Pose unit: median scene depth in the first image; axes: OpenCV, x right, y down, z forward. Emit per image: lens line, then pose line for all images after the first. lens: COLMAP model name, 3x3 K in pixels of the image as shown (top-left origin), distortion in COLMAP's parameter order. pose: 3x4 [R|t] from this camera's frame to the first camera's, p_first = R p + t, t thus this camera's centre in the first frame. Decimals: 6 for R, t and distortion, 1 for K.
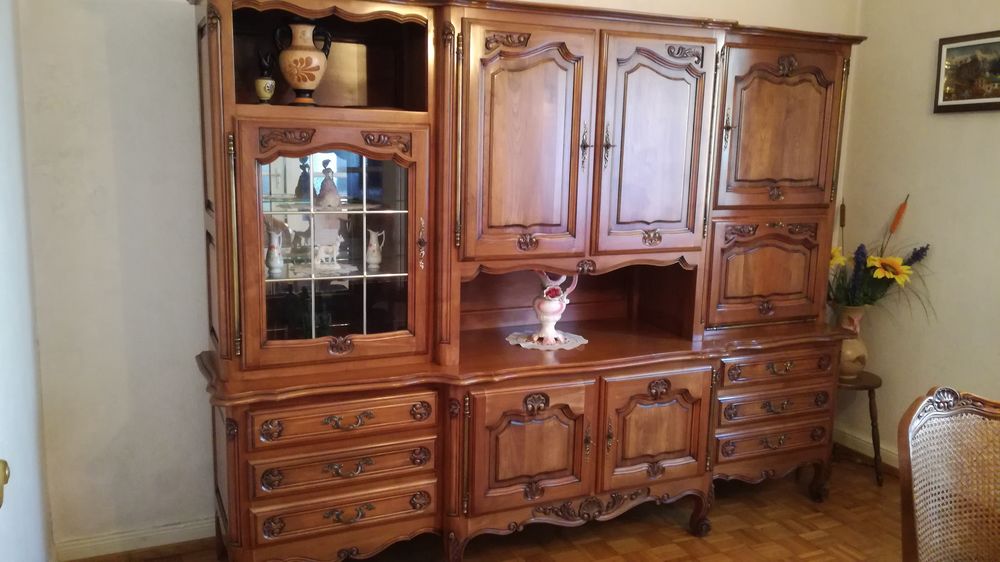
lens RADIAL K [[816.3, 0, 498.7], [0, 816.3, 275.6], [0, 0, 1]] dist [0.116724, -0.225173]
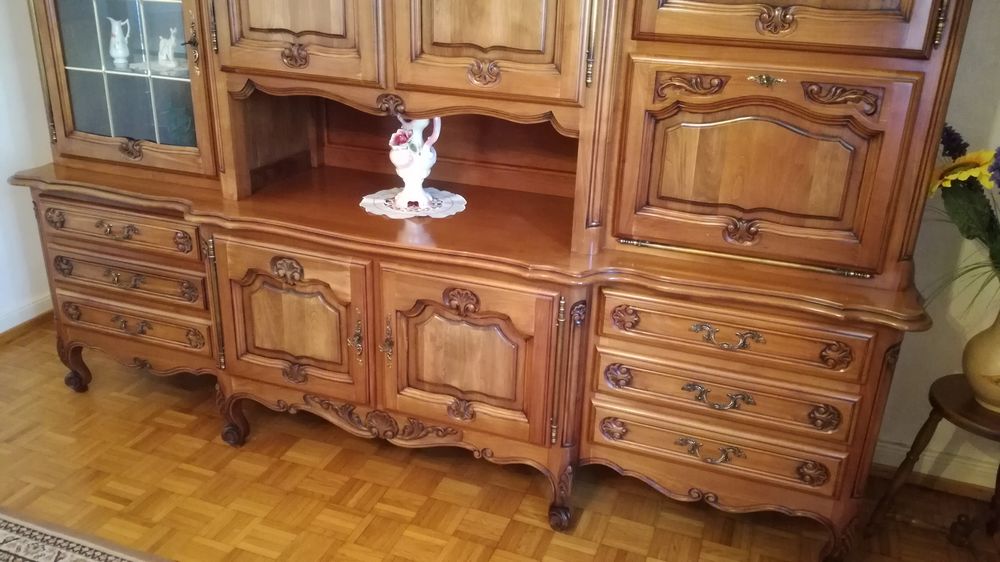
lens RADIAL K [[816.3, 0, 500.0], [0, 816.3, 282.7], [0, 0, 1]] dist [0.116724, -0.225173]
pose [[0.711337, 0.265944, -0.650595, 0.679466], [-0.131734, 0.959694, 0.248262, -0.052203], [0.690396, -0.090892, 0.717699, 0.554890]]
